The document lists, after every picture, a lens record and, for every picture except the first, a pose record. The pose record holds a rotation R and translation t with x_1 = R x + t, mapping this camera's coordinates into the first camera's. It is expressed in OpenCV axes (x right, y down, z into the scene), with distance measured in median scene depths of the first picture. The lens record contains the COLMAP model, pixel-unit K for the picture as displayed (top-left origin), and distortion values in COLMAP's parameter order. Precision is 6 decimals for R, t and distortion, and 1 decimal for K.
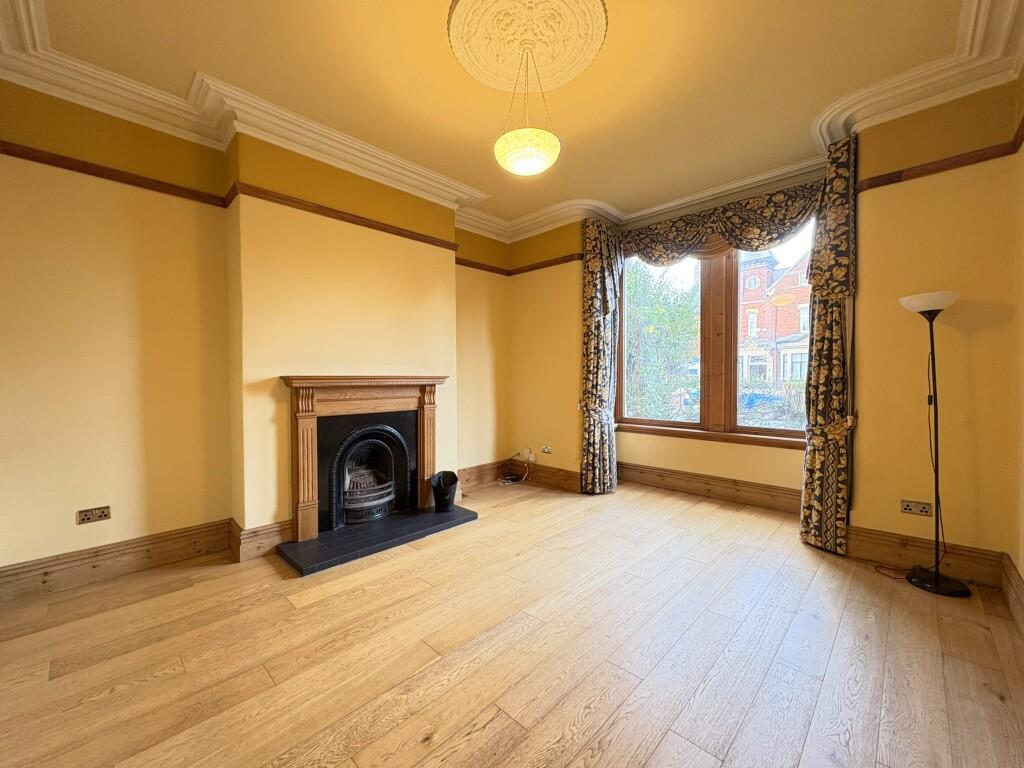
lens RADIAL K [[411.2, 0, 511.9], [0, 411.2, 381.4], [0, 0, 1]] dist [0.001714, 0.000191]
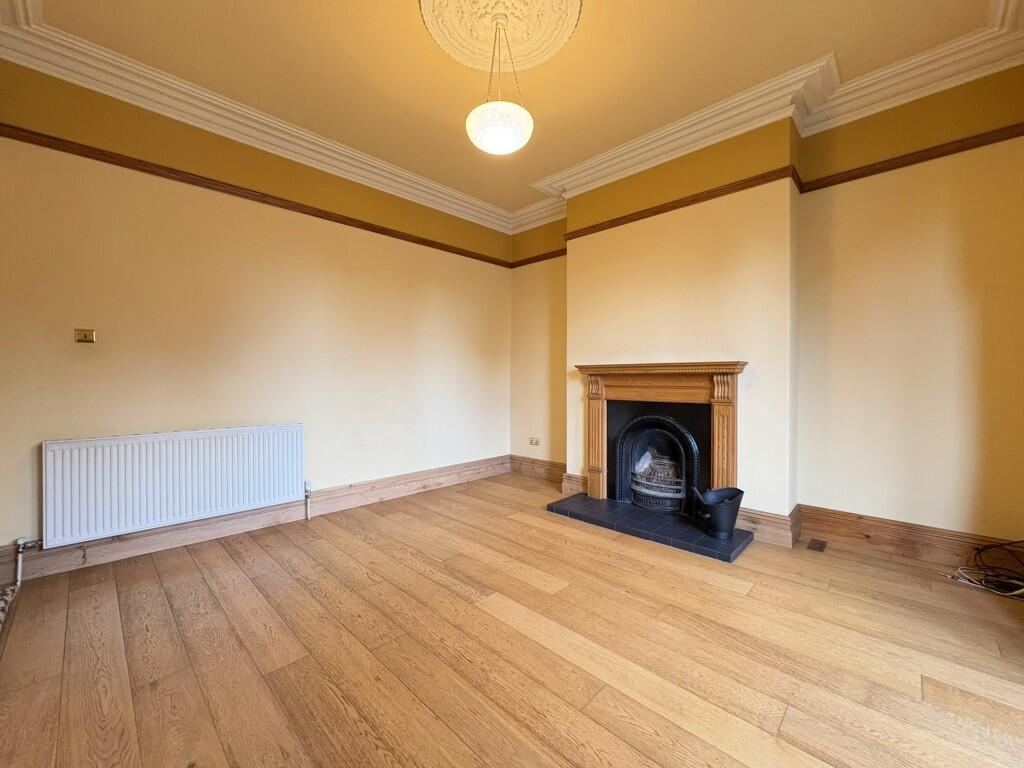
lens RADIAL K [[411.2, 0, 512.0], [0, 411.2, 381.2], [0, 0, 1]] dist [0.001714, 0.000191]
pose [[0.006768, 0.008788, -0.999938, 0.697609], [-0.011735, 0.999893, 0.008708, 0.024764], [0.999908, 0.011675, 0.006871, 0.701136]]
